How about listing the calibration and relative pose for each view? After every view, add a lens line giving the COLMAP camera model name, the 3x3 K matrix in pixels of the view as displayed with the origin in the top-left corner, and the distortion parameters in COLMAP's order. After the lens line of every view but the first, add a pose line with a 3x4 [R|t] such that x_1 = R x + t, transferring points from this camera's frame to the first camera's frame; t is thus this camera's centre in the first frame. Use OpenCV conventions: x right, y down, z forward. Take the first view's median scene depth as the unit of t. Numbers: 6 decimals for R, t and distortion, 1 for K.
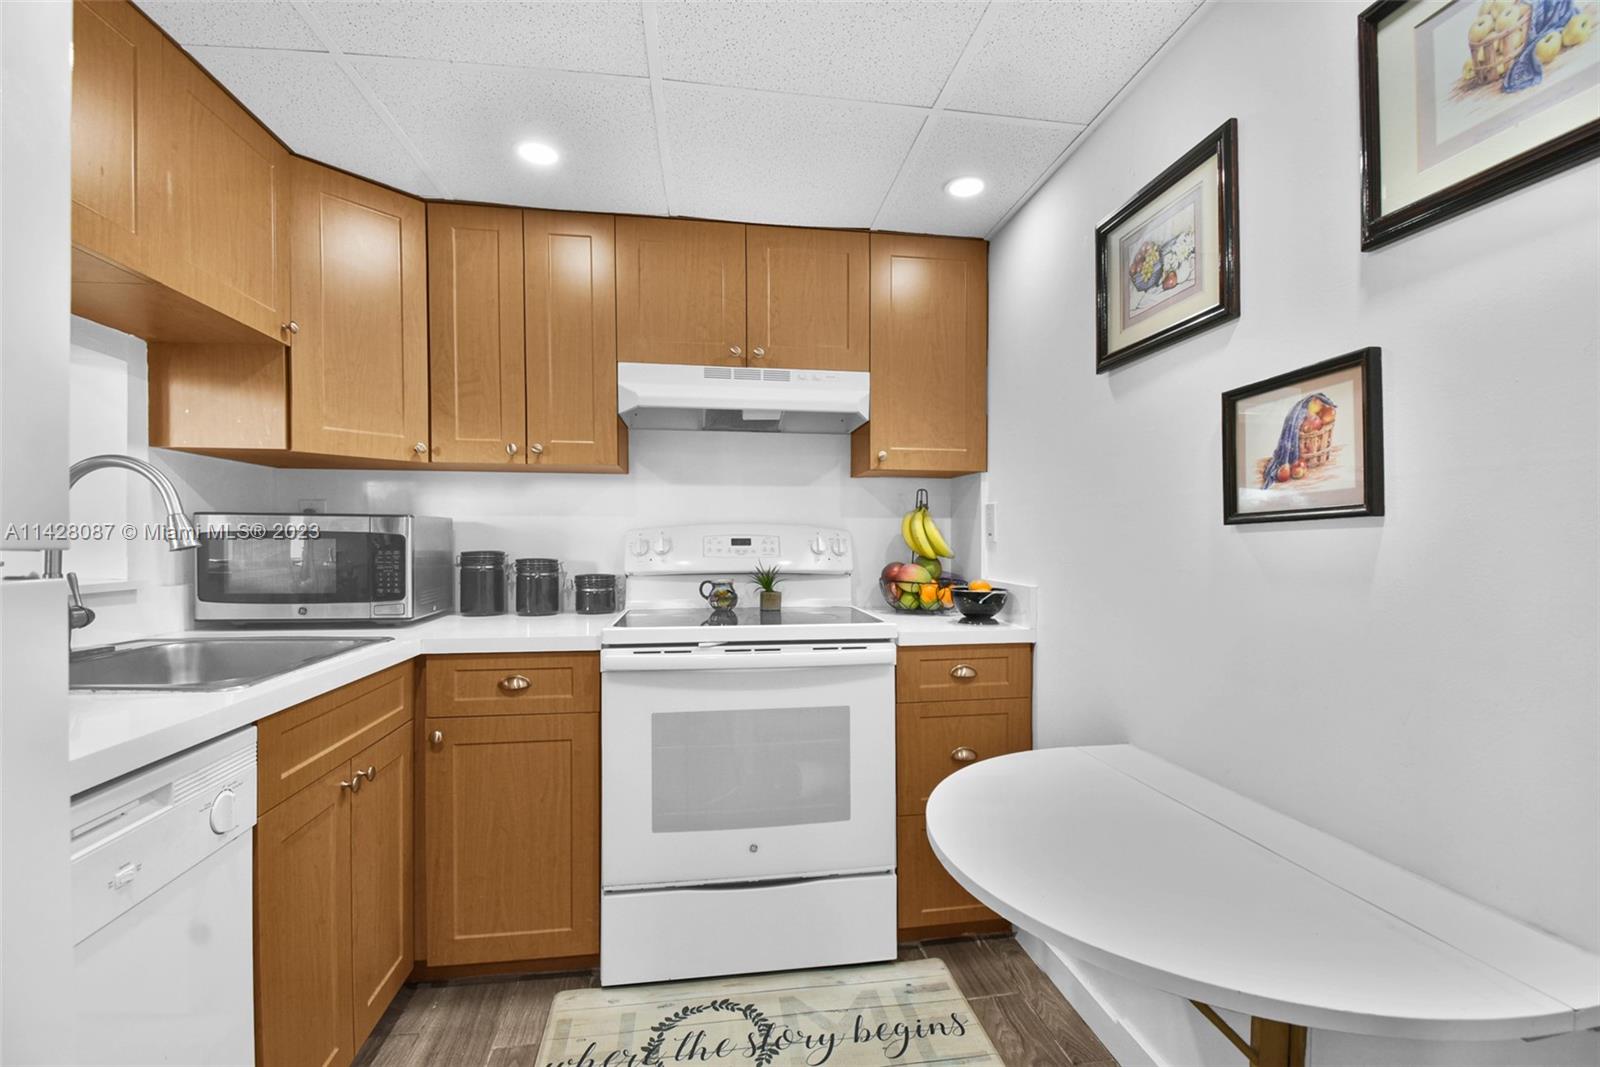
lens RADIAL K [[690.1, 0, 799.1], [0, 690.1, 564.1], [0, 0, 1]] dist [0.012364, -0.022445]
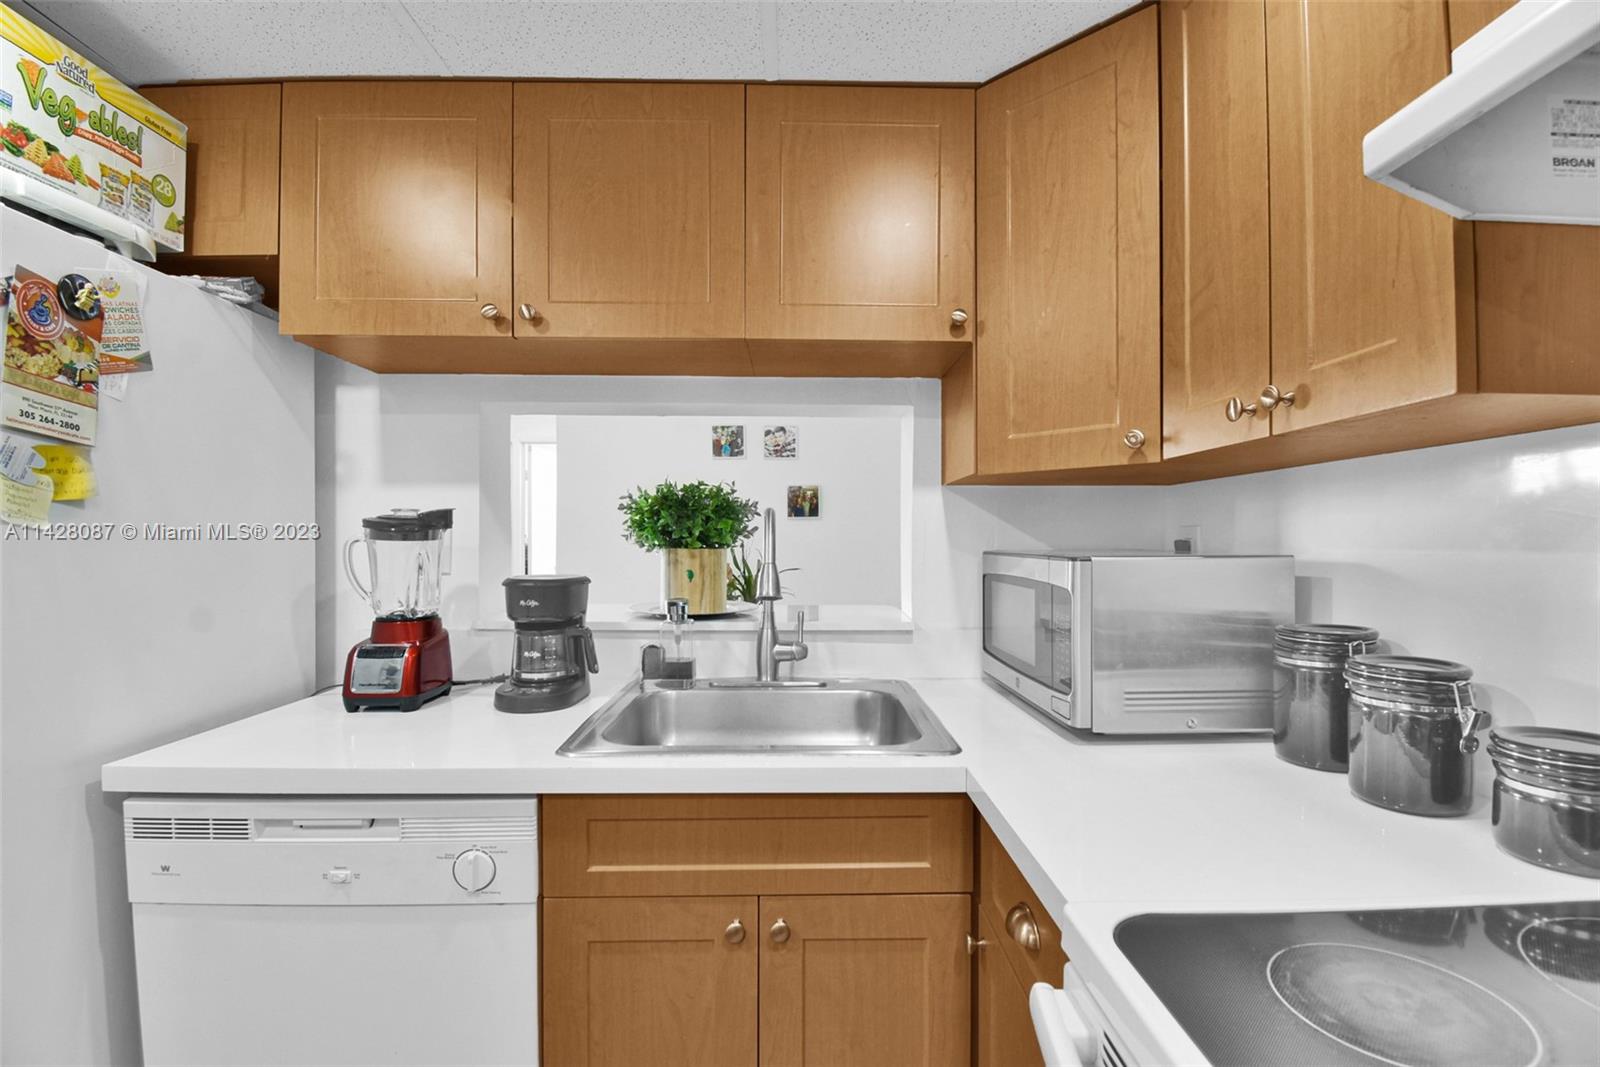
lens RADIAL K [[726.0, 0, 806.4], [0, 726.0, 537.7], [0, 0, 1]] dist [0.029118, -0.025954]
pose [[-0.138995, -0.006087, -0.990274, 0.106829], [-0.024064, 0.999707, -0.002767, -0.085479], [0.990001, 0.023445, -0.139101, 0.920323]]
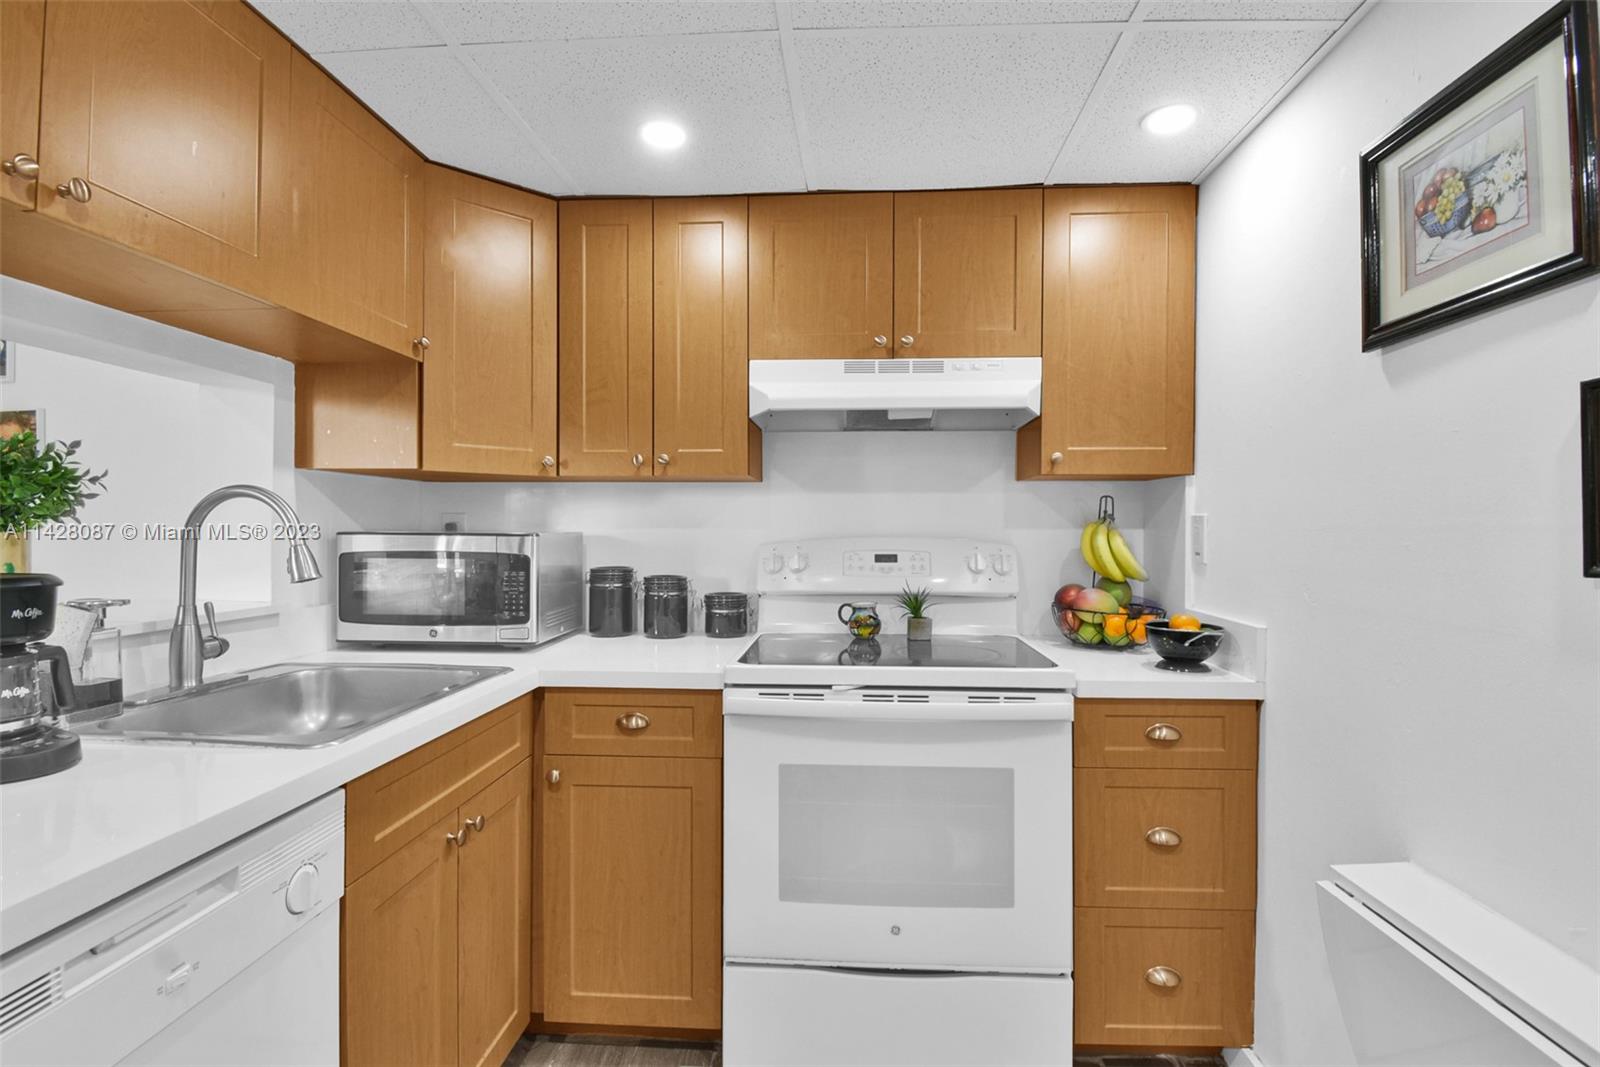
lens RADIAL K [[719.5, 0, 813.3], [0, 719.5, 551.7], [0, 0, 1]] dist [0.013855, -0.021491]
pose [[0.979482, 0.004855, -0.201475, 0.011225], [-0.004204, 0.999984, 0.003660, -0.054202], [0.201490, -0.002738, 0.979487, 0.113123]]
